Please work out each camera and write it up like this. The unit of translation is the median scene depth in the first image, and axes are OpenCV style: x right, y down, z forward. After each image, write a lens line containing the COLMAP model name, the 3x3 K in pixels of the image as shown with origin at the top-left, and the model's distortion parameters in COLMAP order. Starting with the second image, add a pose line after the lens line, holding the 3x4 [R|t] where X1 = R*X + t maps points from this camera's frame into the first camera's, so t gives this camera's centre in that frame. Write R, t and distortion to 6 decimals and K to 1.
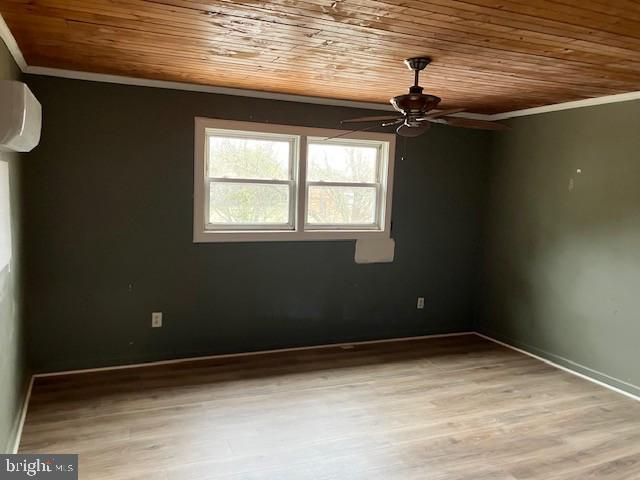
lens RADIAL K [[521.3, 0, 315.9], [0, 521.3, 239.1], [0, 0, 1]] dist [0.021970, -0.023470]
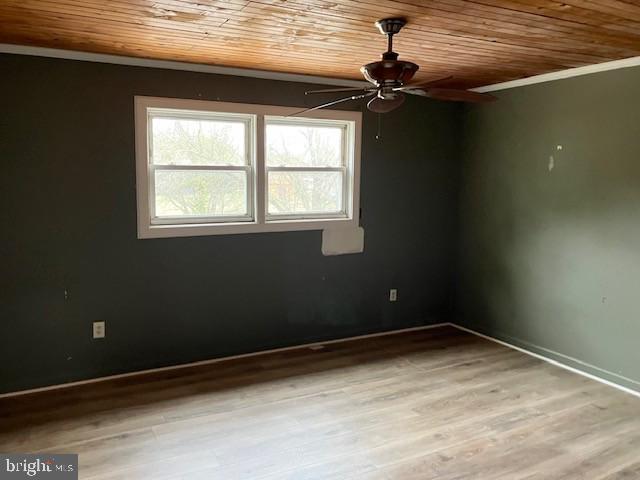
lens RADIAL K [[521.3, 0, 310.0], [0, 521.3, 234.9], [0, 0, 1]] dist [0.021970, -0.023470]
pose [[0.997346, -0.033585, 0.064592, -0.004368], [0.032291, 0.999258, 0.020974, -0.011690], [-0.065249, -0.018833, 0.997691, 0.118903]]
